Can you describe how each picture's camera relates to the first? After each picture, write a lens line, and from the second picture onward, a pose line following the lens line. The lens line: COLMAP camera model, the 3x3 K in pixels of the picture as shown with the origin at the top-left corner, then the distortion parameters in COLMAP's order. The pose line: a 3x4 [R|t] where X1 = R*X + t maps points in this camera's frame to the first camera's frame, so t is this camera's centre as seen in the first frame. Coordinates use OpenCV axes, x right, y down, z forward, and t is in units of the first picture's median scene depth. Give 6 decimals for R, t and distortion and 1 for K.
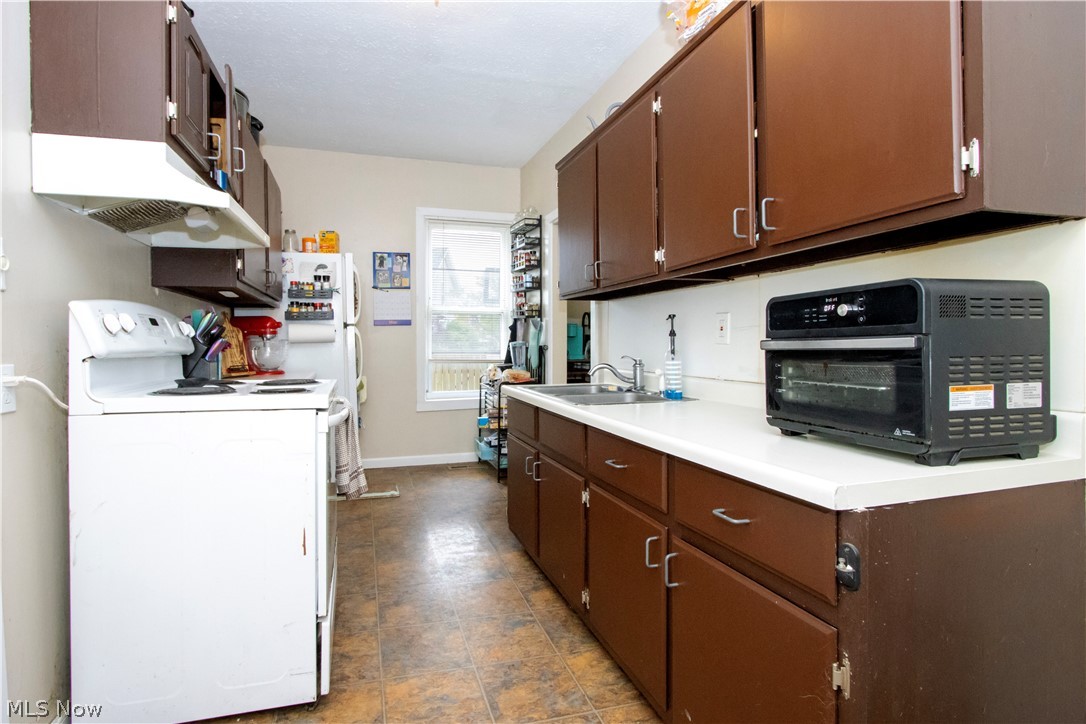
lens RADIAL K [[521.8, 0, 508.9], [0, 521.8, 346.0], [0, 0, 1]] dist [-0.023858, 0.000171]
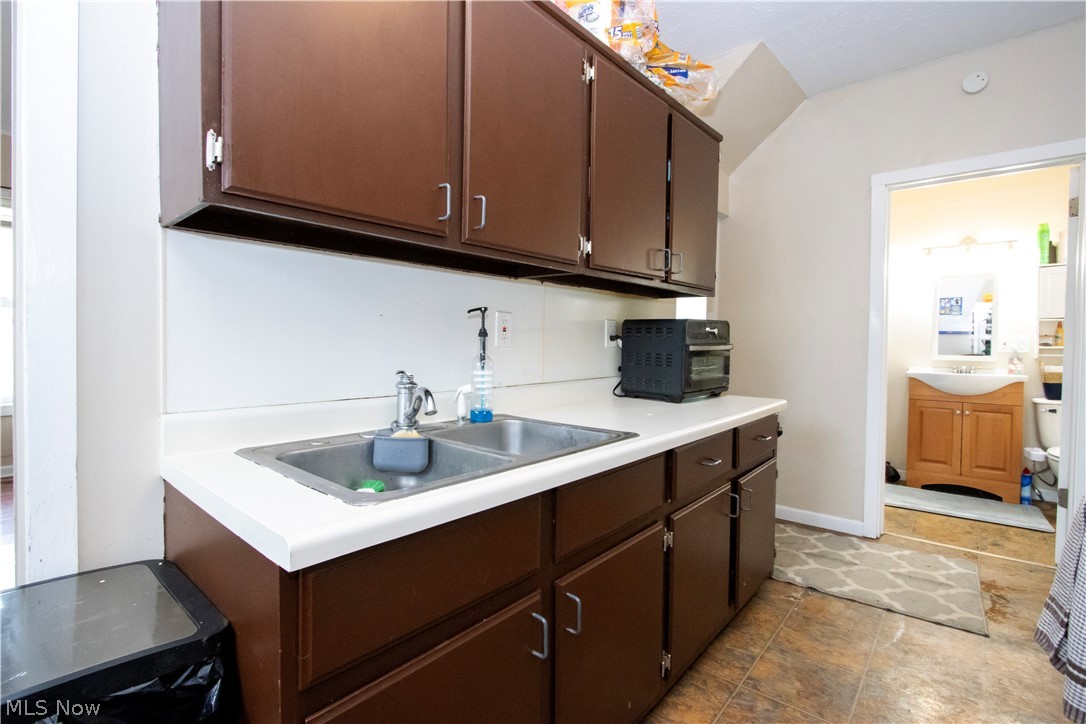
lens RADIAL K [[501.5, 0, 534.9], [0, 501.5, 352.8], [0, 0, 1]] dist [-0.022467, 0.004589]
pose [[-0.545154, -0.020432, 0.838087, -0.369763], [-0.003520, 0.999750, 0.022084, -0.014048], [-0.838329, 0.009089, -0.545089, 1.547674]]
